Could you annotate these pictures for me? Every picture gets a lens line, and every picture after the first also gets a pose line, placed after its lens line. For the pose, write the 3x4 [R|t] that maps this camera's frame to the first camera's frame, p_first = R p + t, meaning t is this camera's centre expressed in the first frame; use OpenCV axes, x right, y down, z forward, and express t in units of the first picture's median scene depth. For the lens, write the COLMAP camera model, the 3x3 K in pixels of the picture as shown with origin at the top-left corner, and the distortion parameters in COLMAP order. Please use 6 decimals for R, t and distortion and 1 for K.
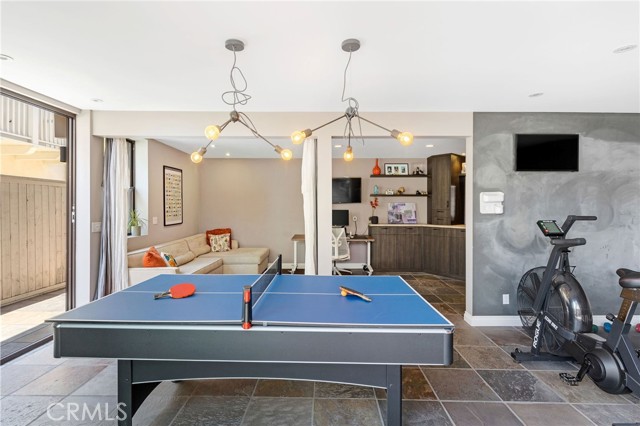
lens RADIAL K [[317.6, 0, 322.9], [0, 317.6, 206.6], [0, 0, 1]] dist [-0.000861, -0.000501]
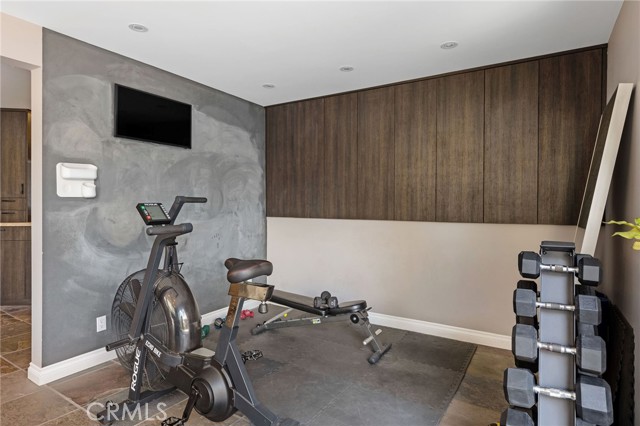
lens RADIAL K [[346.3, 0, 321.4], [0, 346.3, 206.9], [0, 0, 1]] dist [0.002733, -0.000338]
pose [[0.528383, -0.004191, 0.848996, 0.200743], [-0.002220, 0.999978, 0.006318, 0.036940], [-0.849003, -0.005223, 0.528362, 0.213339]]
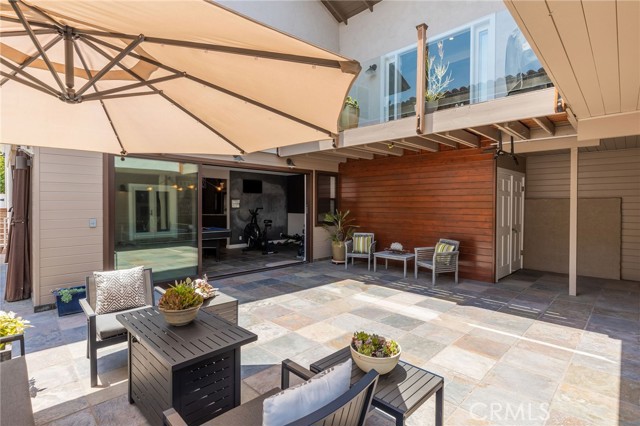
lens RADIAL K [[317.6, 0, 321.5], [0, 317.6, 211.3], [0, 0, 1]] dist [-0.000861, -0.000501]
pose [[0.722260, -0.015486, 0.691449, -0.870477], [0.001971, 0.999791, 0.020332, -0.000838], [-0.691619, -0.013322, 0.722139, -1.563439]]
